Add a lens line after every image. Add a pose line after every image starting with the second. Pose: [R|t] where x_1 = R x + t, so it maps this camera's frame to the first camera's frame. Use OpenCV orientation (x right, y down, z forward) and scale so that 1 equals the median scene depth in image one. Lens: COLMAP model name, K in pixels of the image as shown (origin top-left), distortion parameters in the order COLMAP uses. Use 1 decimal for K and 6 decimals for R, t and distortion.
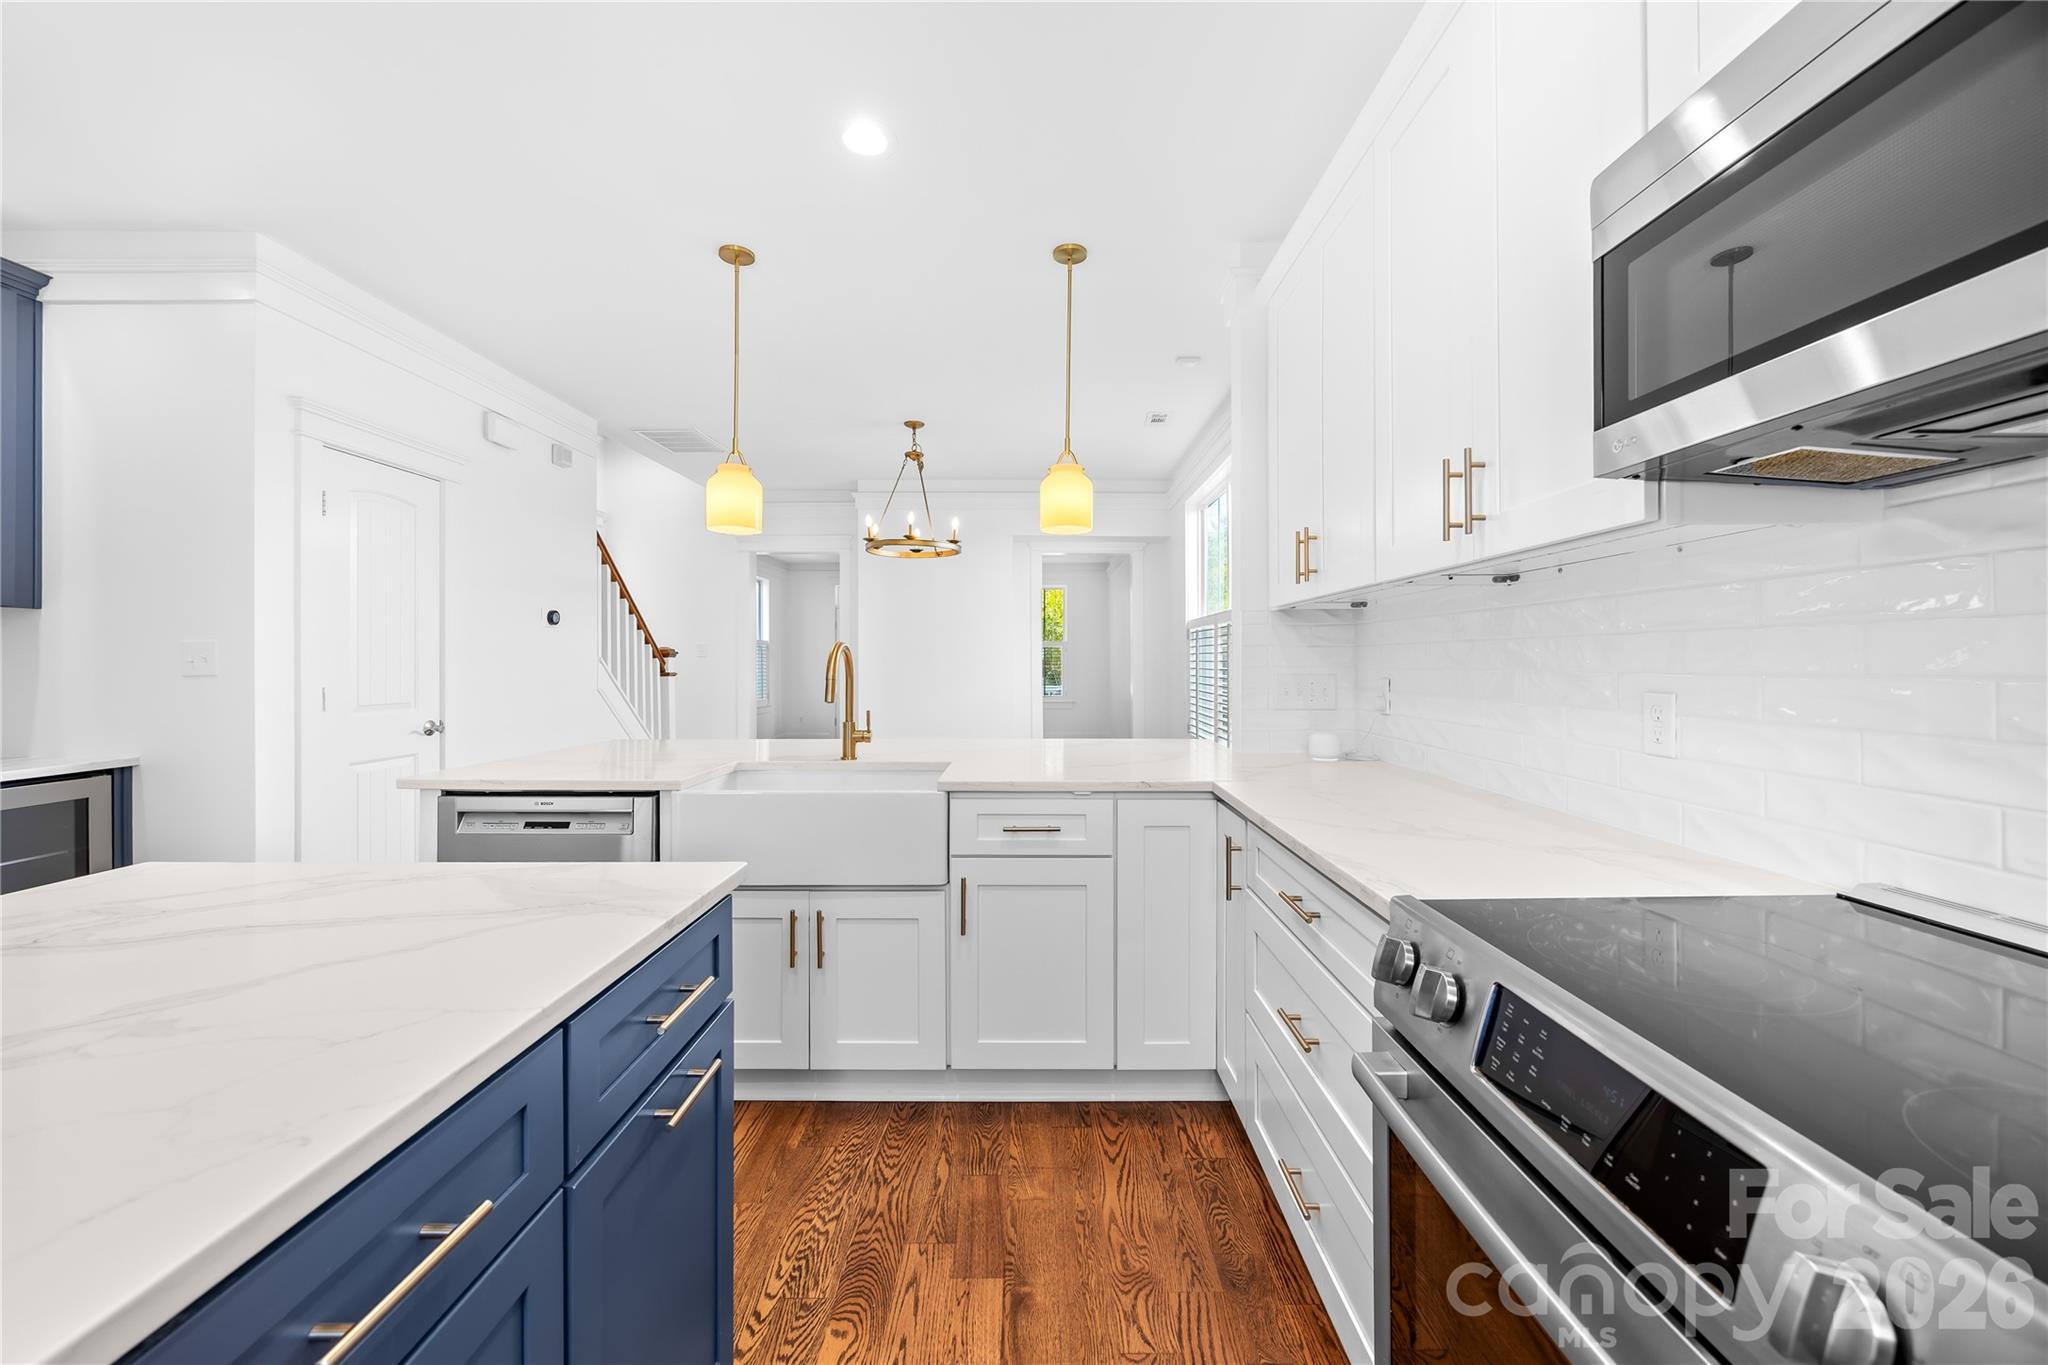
lens RADIAL K [[793.7, 0, 1031.2], [0, 793.7, 659.3], [0, 0, 1]] dist [0.000192, 0.000078]
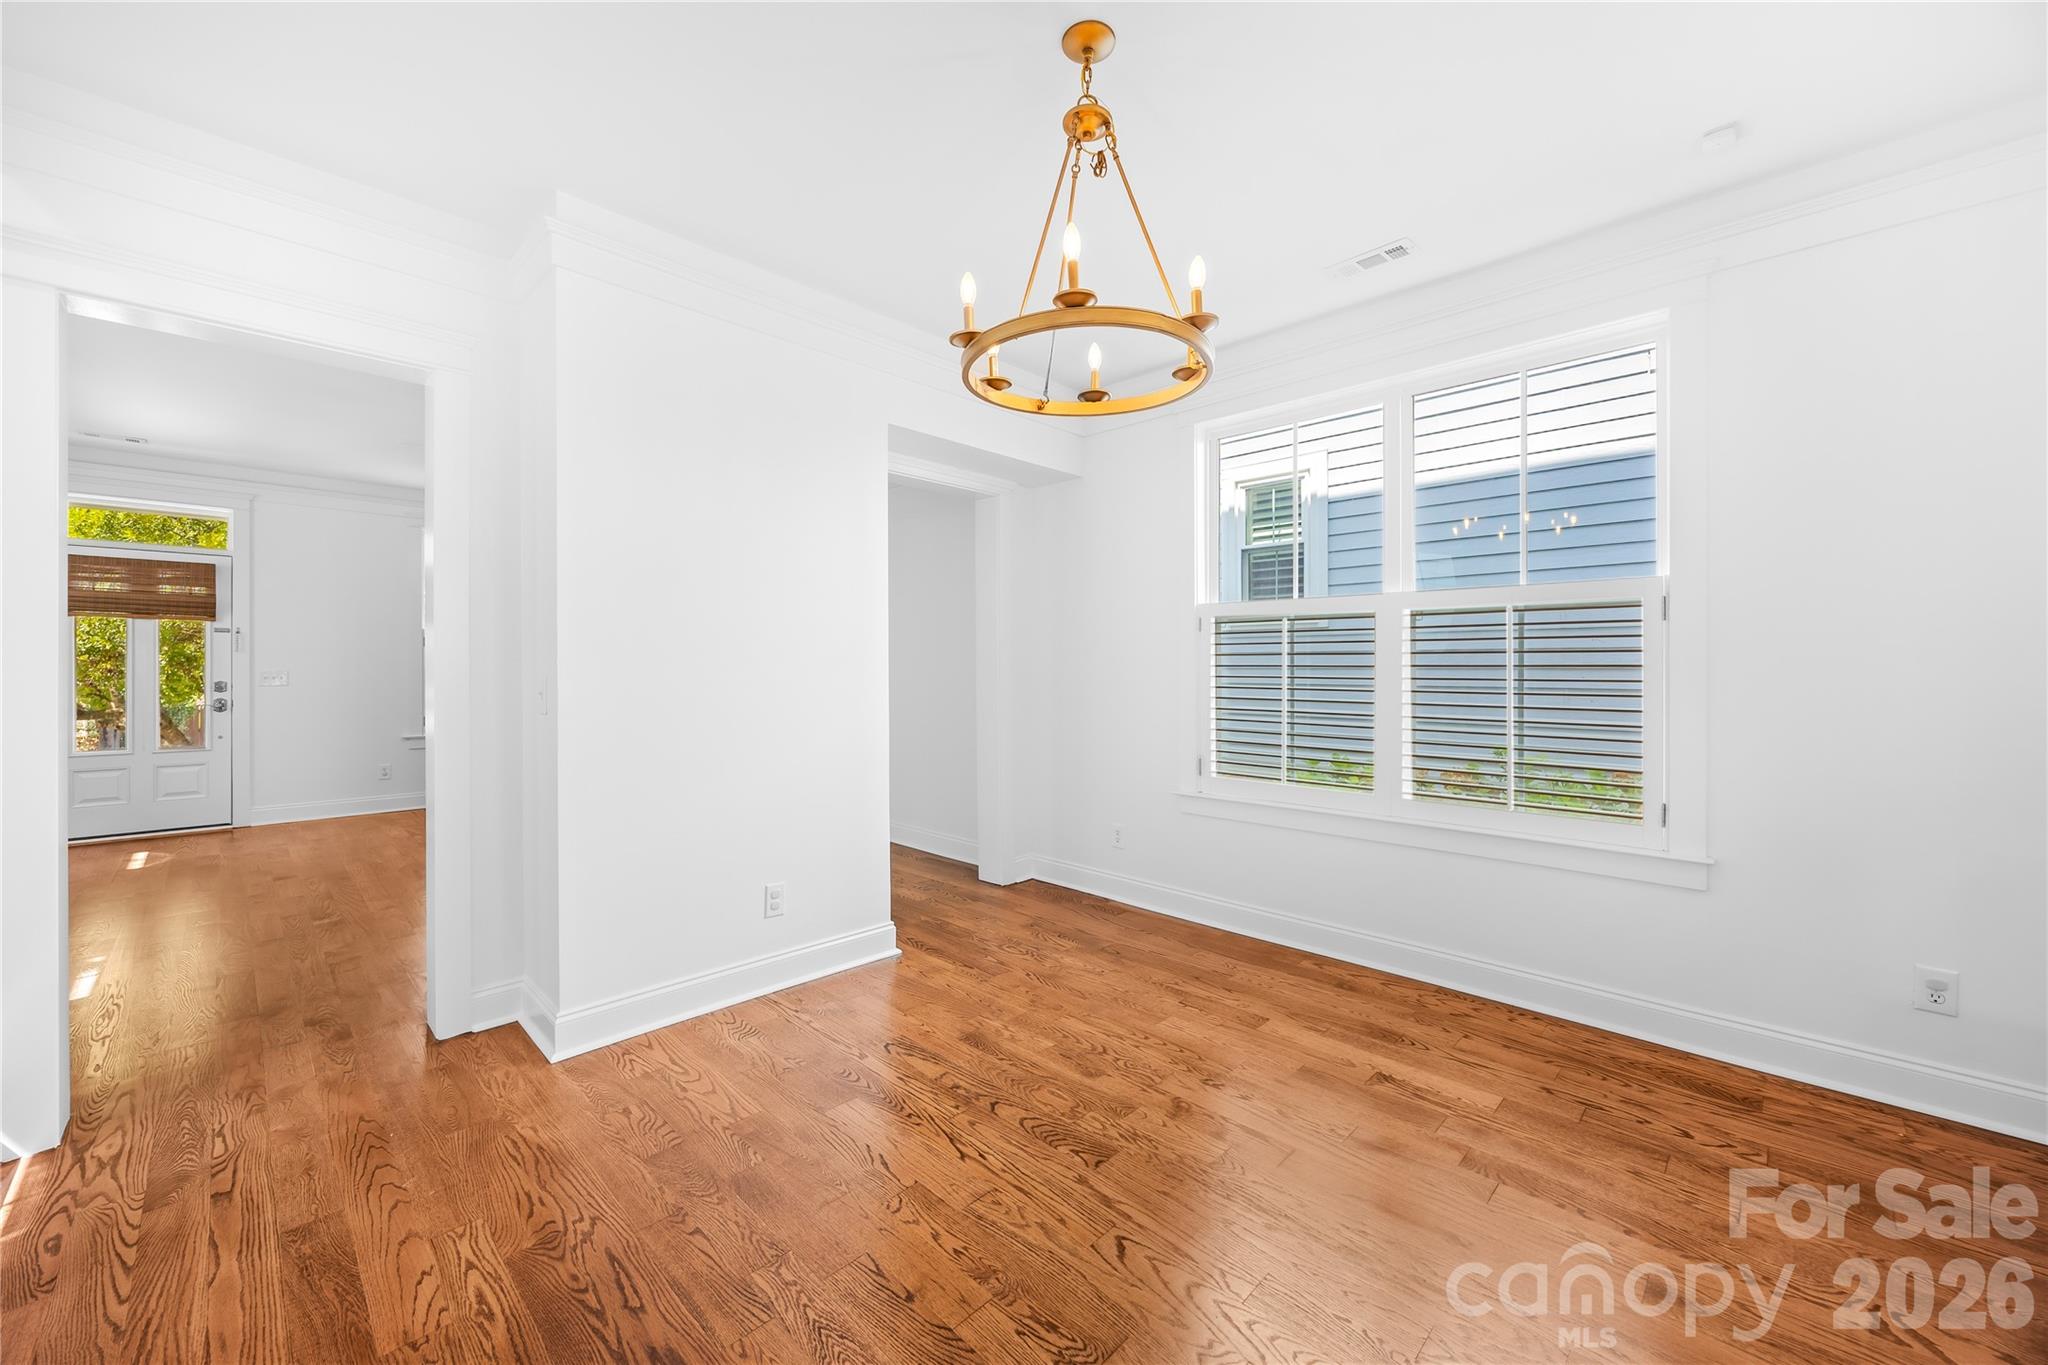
lens RADIAL K [[785.9, 0, 1003.7], [0, 785.9, 666.5], [0, 0, 1]] dist [-0.001857, -0.000148]
pose [[0.703497, 0.000557, 0.710698, -1.001033], [-0.004289, 0.999985, 0.003462, 0.004544], [-0.710685, -0.005484, 0.703489, 1.730144]]
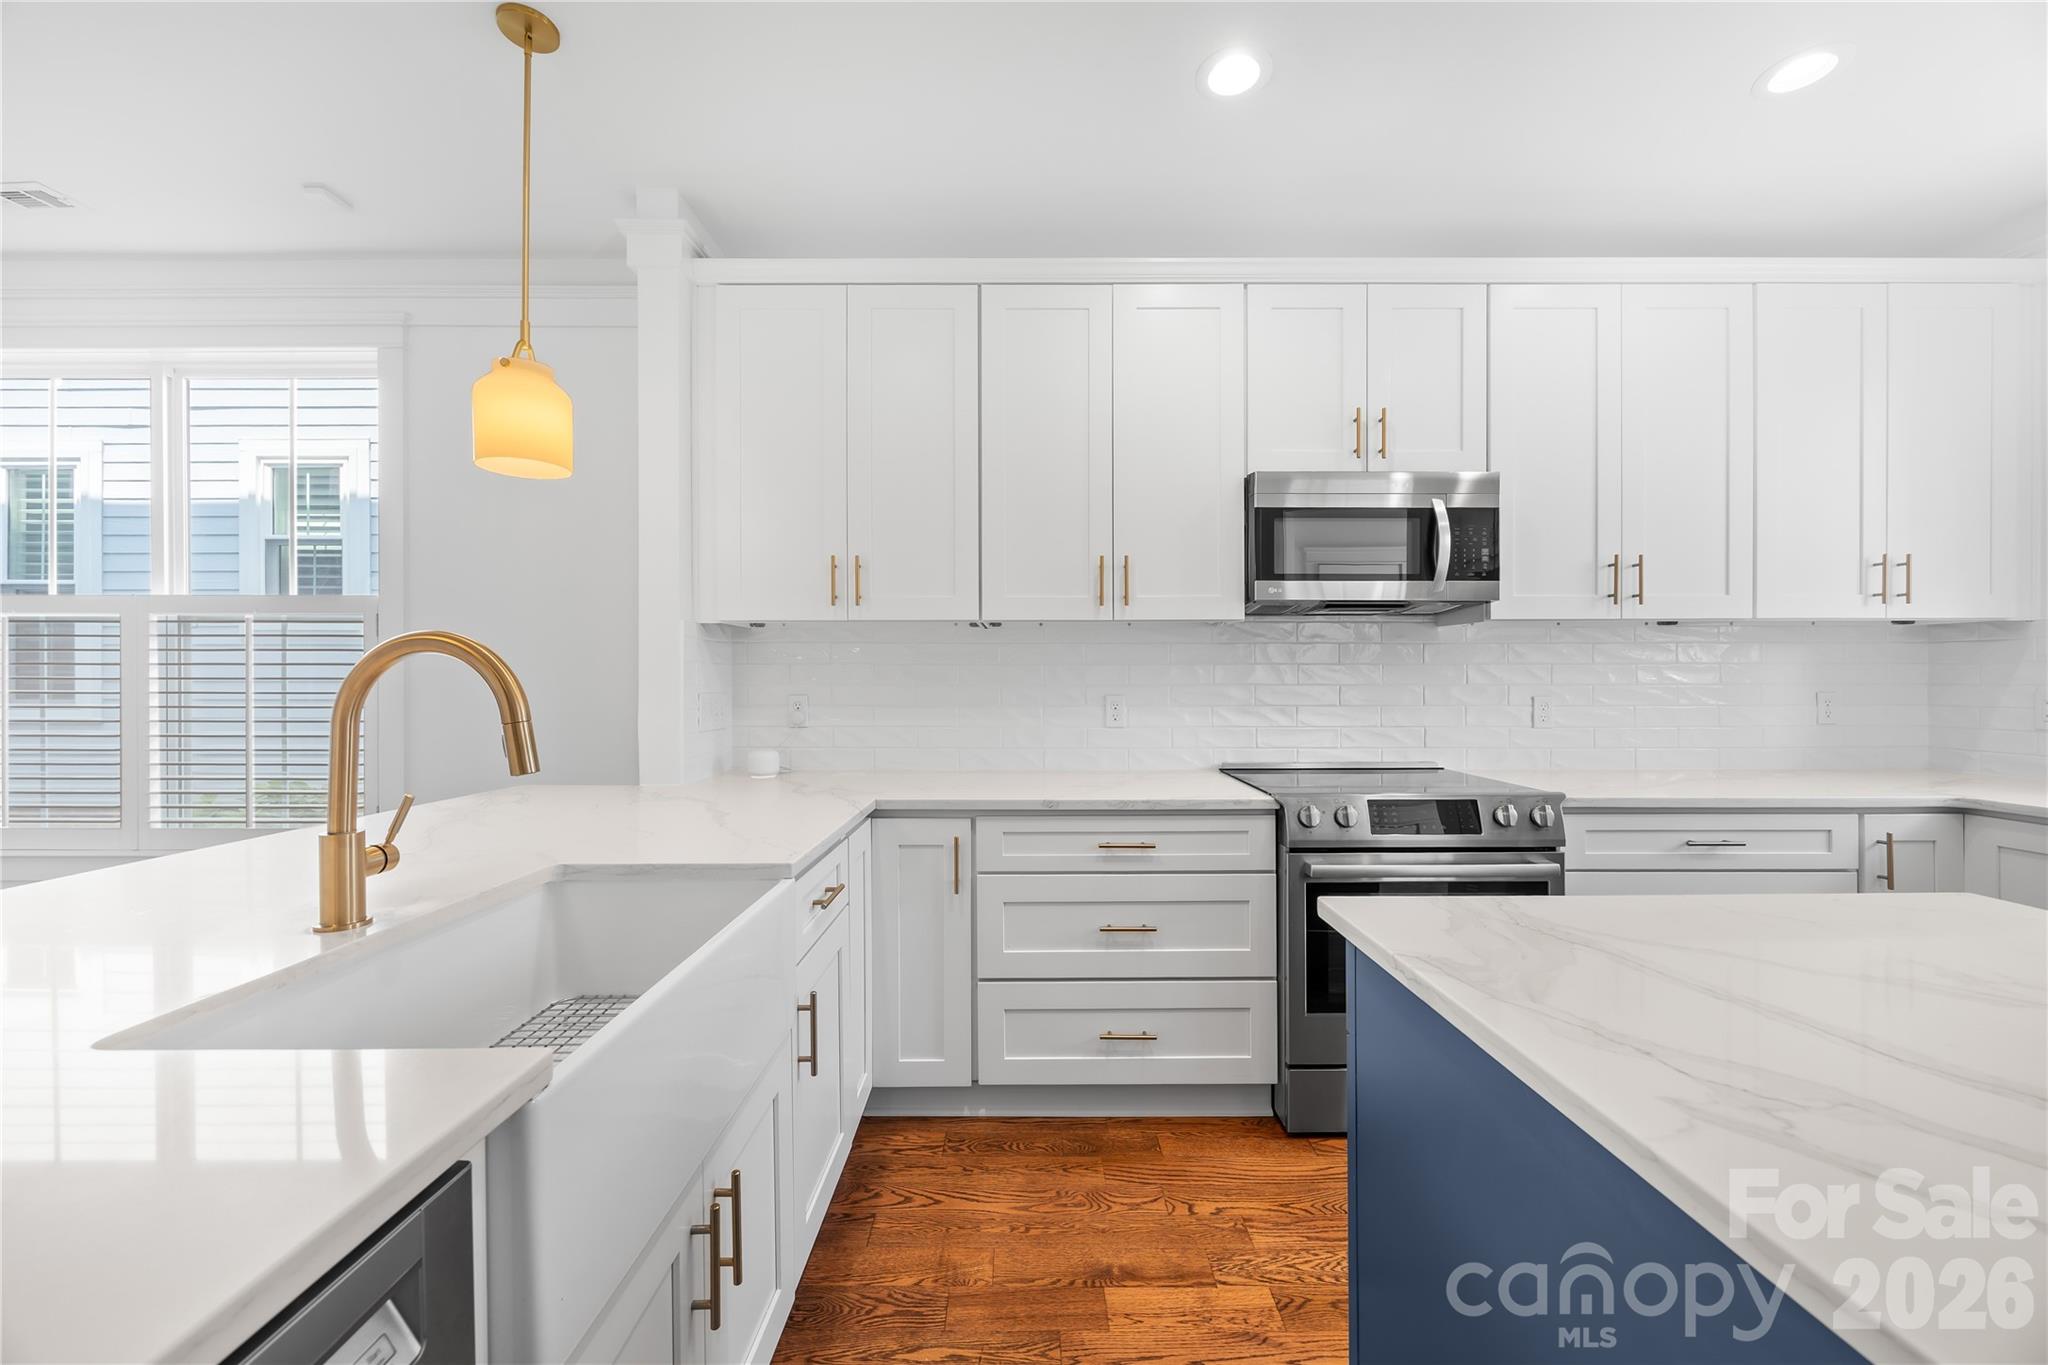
lens RADIAL K [[786.0, 0, 1027.9], [0, 786.0, 680.4], [0, 0, 1]] dist [-0.000459, -0.000010]
pose [[-0.005839, -0.002137, 0.999981, -0.752858], [-0.003399, 0.999992, 0.002117, 0.000779], [-0.999977, -0.003387, -0.005846, 0.801982]]
